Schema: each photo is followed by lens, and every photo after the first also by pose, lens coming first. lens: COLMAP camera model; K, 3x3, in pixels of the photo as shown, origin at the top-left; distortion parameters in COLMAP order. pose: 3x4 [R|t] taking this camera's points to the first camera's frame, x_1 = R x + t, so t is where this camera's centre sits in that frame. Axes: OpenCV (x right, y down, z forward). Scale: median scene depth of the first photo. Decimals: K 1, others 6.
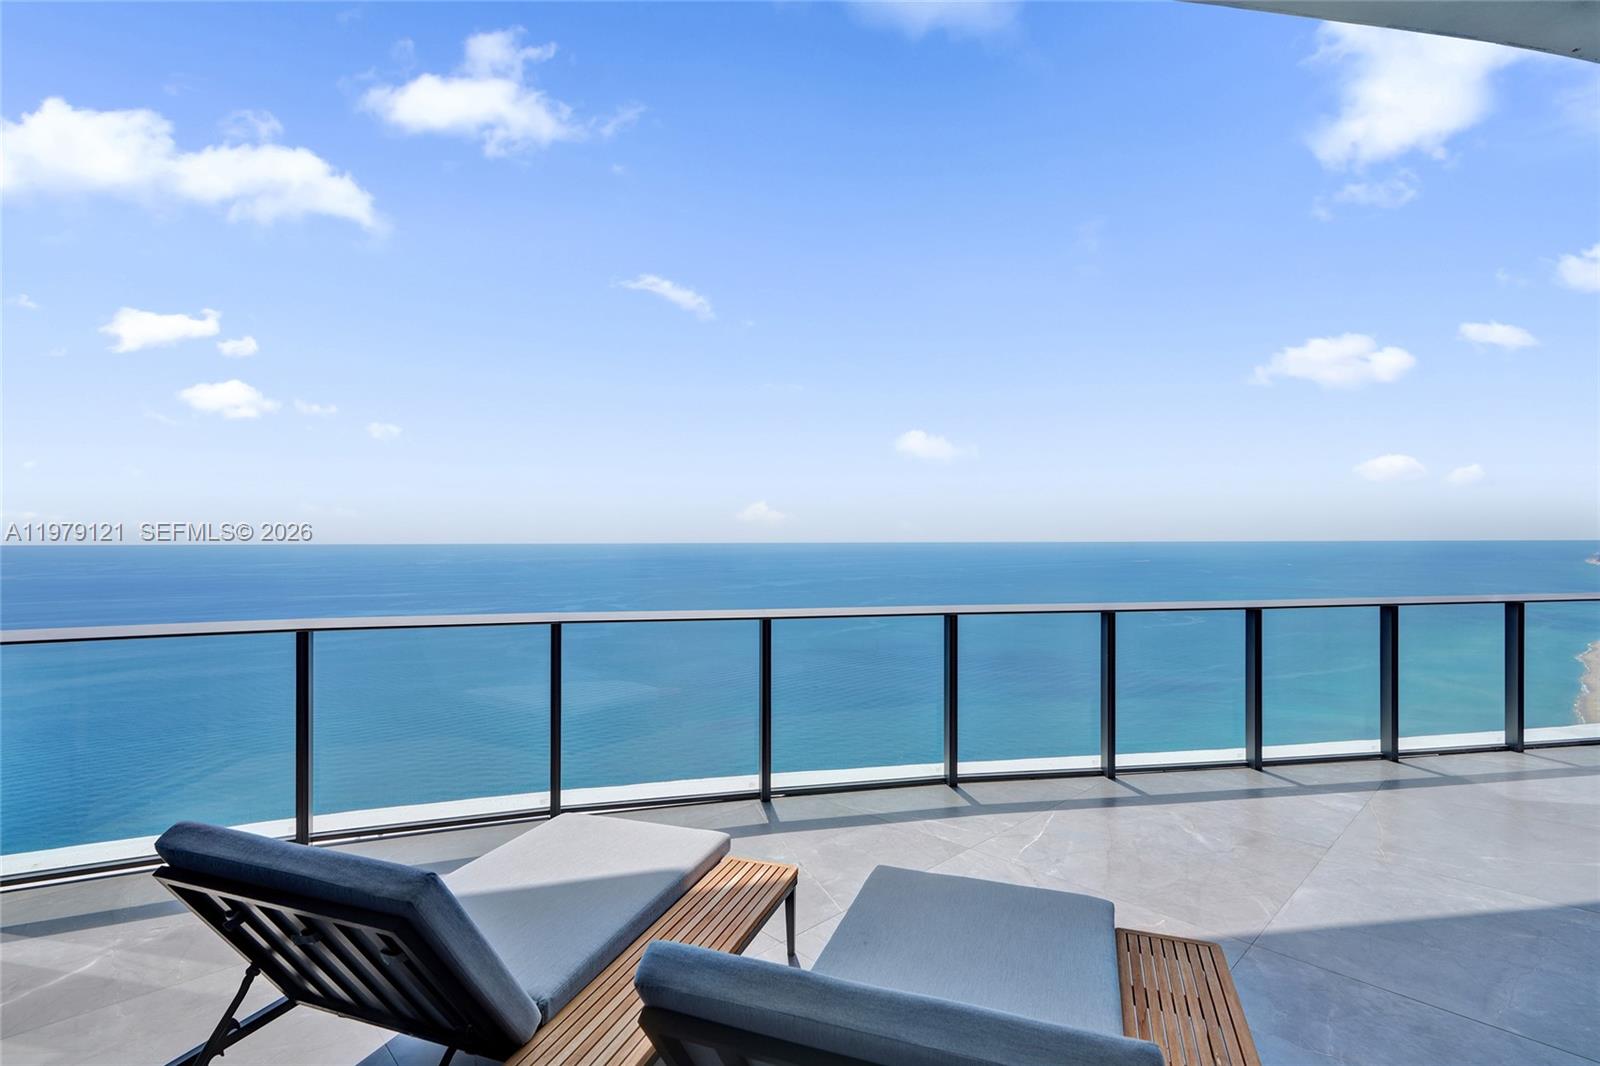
lens RADIAL K [[745.0, 0, 808.1], [0, 745.0, 535.6], [0, 0, 1]] dist [-0.001693, -0.000086]
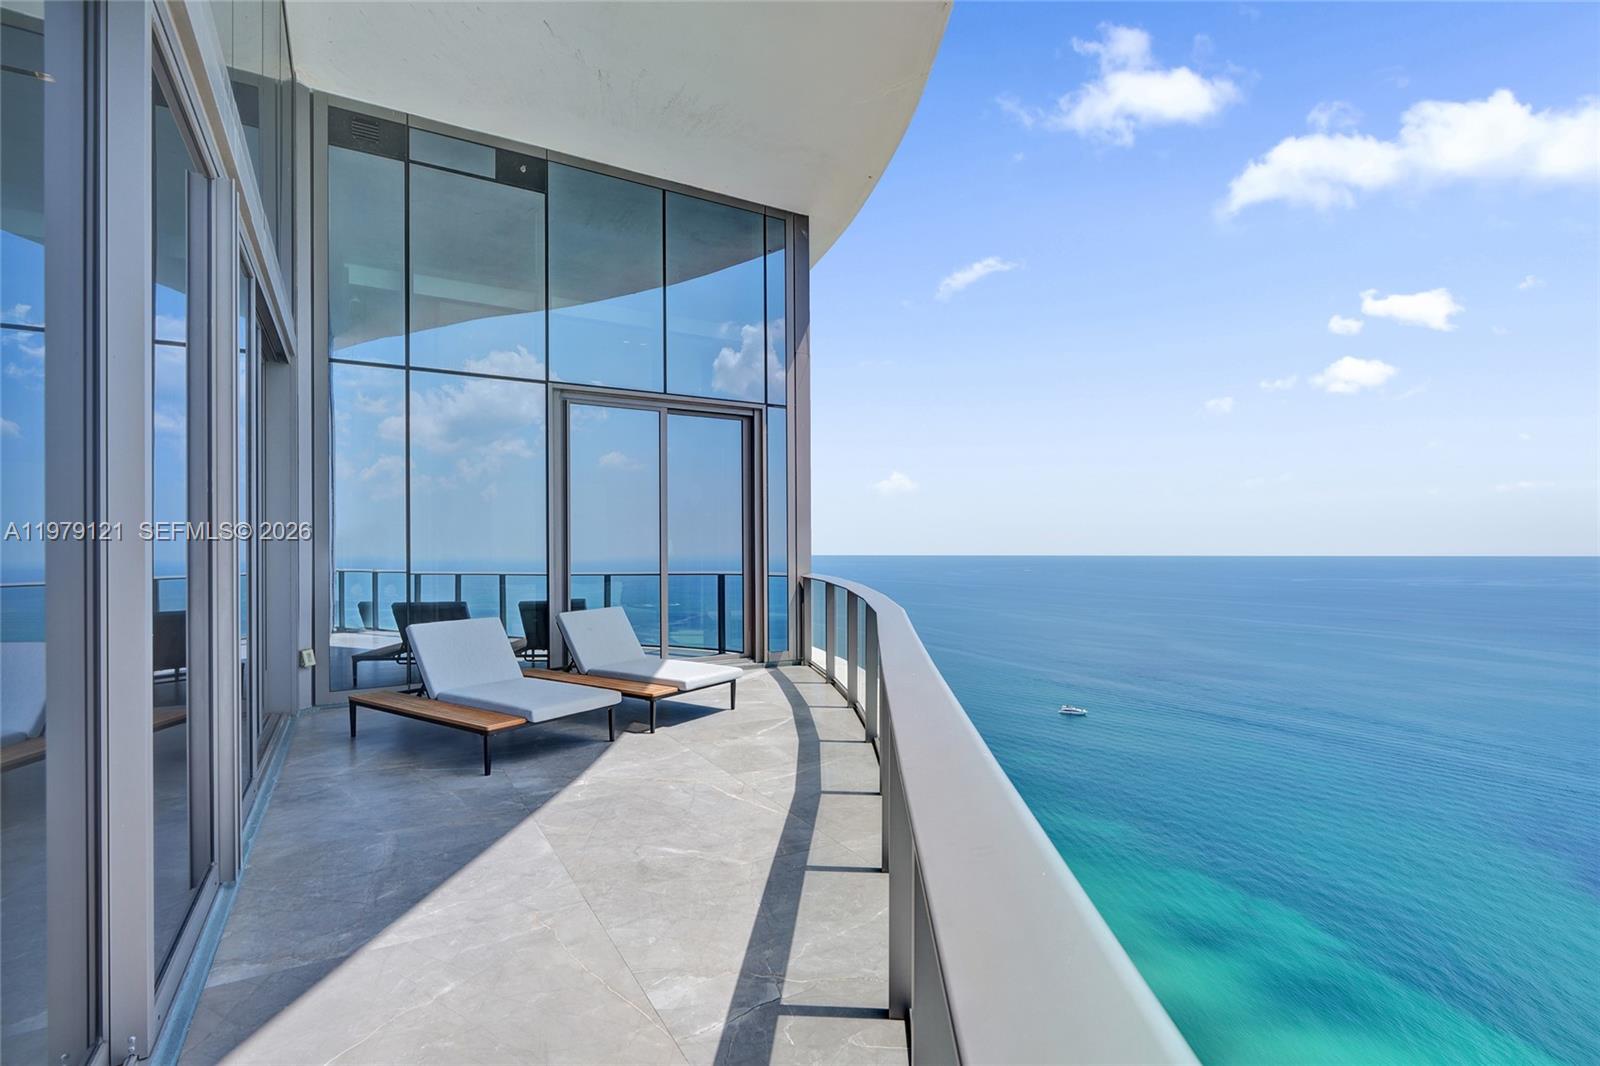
lens RADIAL K [[745.0, 0, 803.7], [0, 745.0, 540.8], [0, 0, 1]] dist [-0.001693, -0.000086]
pose [[-0.234544, -0.006954, -0.972081, 1.393245], [0.006847, 0.999938, -0.008805, 0.022516], [0.972081, -0.008721, -0.234482, 1.371148]]
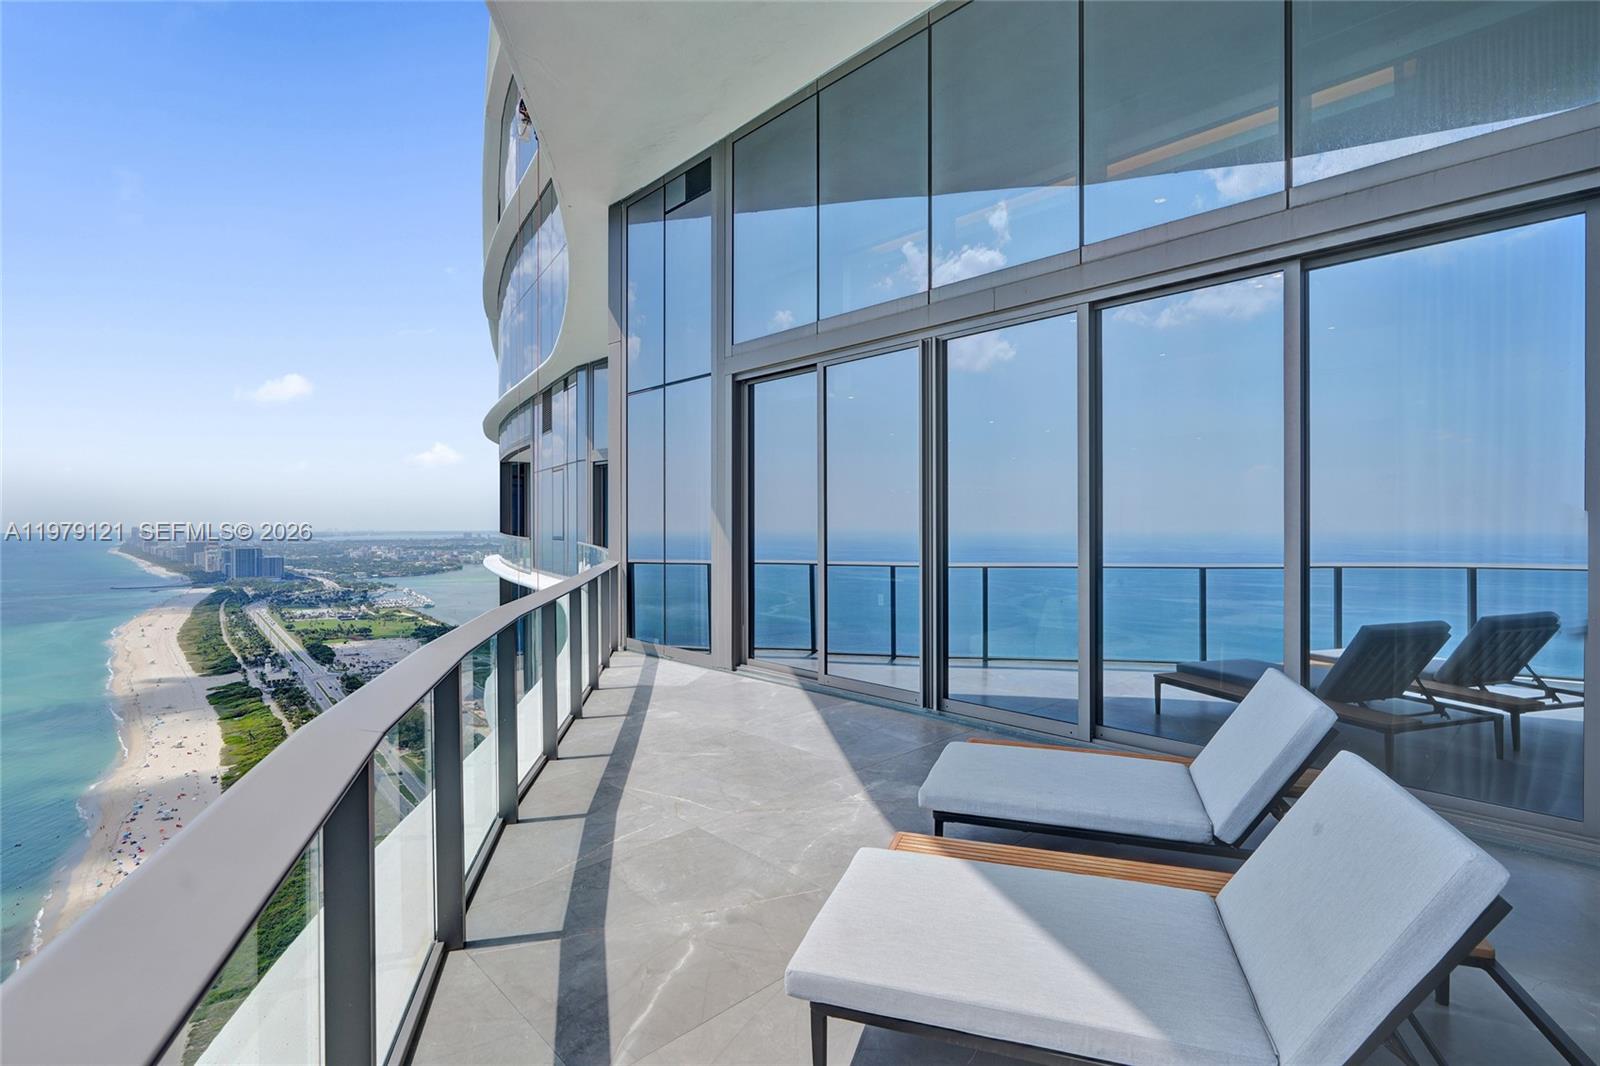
lens RADIAL K [[745.0, 0, 812.9], [0, 745.0, 530.2], [0, 0, 1]] dist [-0.001693, -0.000086]
pose [[0.006288, -0.006789, 0.999957, -0.779887], [0.001990, 0.999975, 0.006776, 0.000995], [-0.999978, 0.001948, 0.006301, 0.797456]]
